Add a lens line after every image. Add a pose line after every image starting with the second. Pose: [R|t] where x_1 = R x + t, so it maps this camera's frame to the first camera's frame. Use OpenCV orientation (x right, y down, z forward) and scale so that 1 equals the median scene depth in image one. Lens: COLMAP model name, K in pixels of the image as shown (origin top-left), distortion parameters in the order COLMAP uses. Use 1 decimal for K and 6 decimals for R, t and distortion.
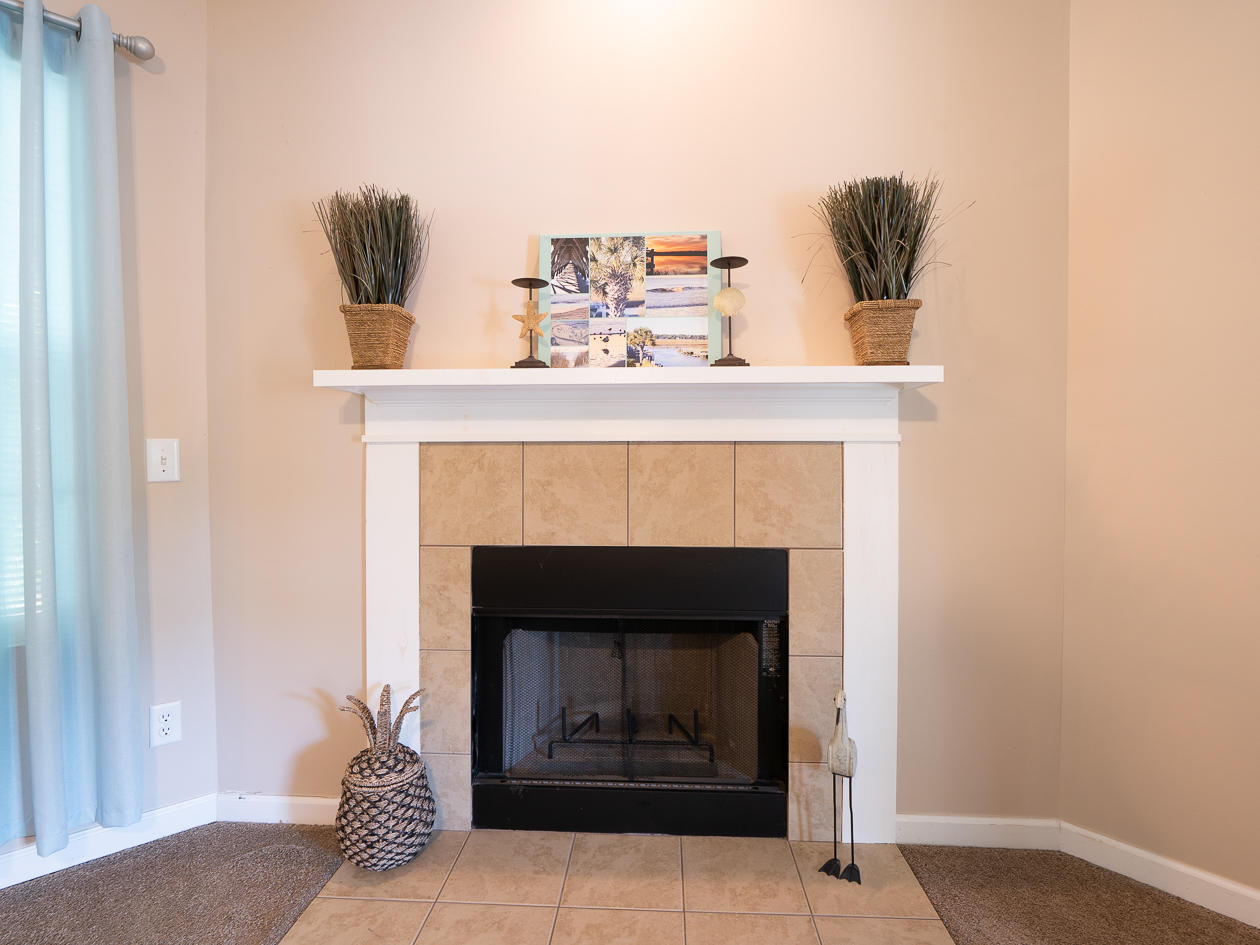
lens RADIAL K [[660.4, 0, 630.1], [0, 660.4, 482.0], [0, 0, 1]] dist [0.003974, 0.000548]
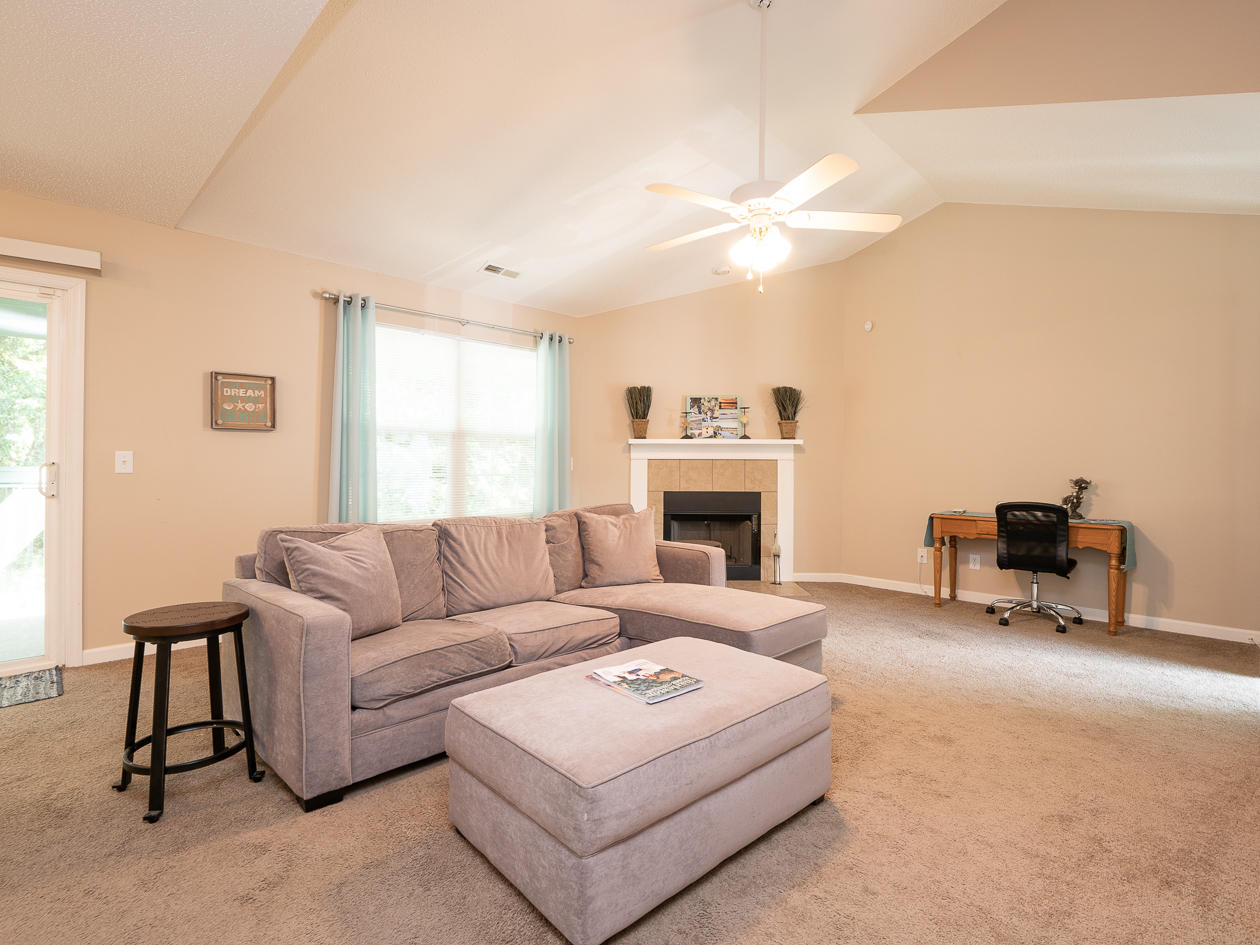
lens RADIAL K [[585.6, 0, 637.5], [0, 585.6, 467.7], [0, 0, 1]] dist [-0.045587, -0.000137]
pose [[0.998801, 0.001658, 0.048933, -0.526308], [-0.001382, 0.999983, -0.005666, -0.002695], [-0.048942, 0.005592, 0.998786, -1.906859]]
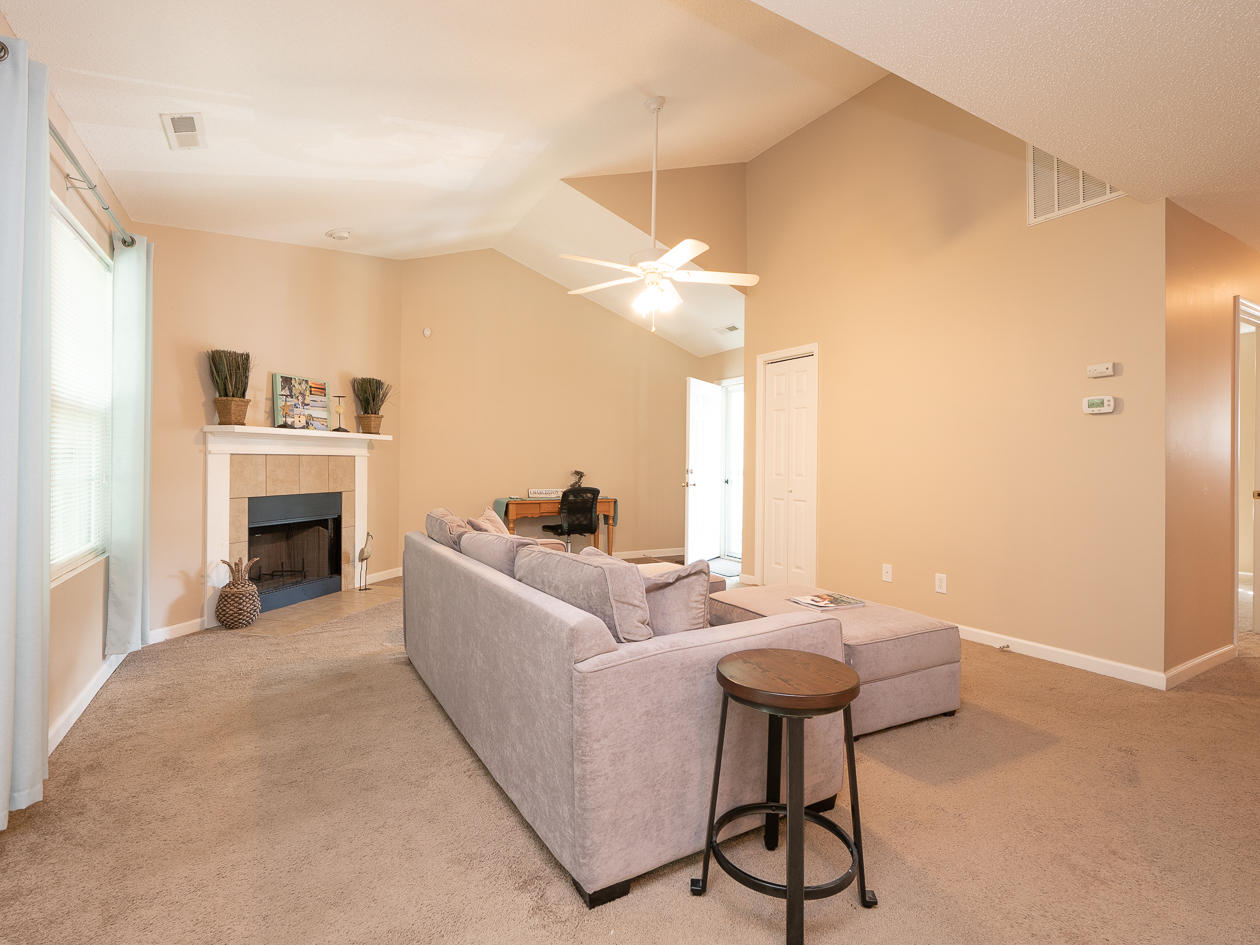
lens RADIAL K [[585.6, 0, 637.5], [0, 585.6, 467.7], [0, 0, 1]] dist [-0.045587, -0.000137]
pose [[0.201070, -0.009779, 0.979528, -2.051937], [0.000902, 0.999952, 0.009798, -0.030705], [-0.979576, -0.001087, 0.201069, -0.818561]]
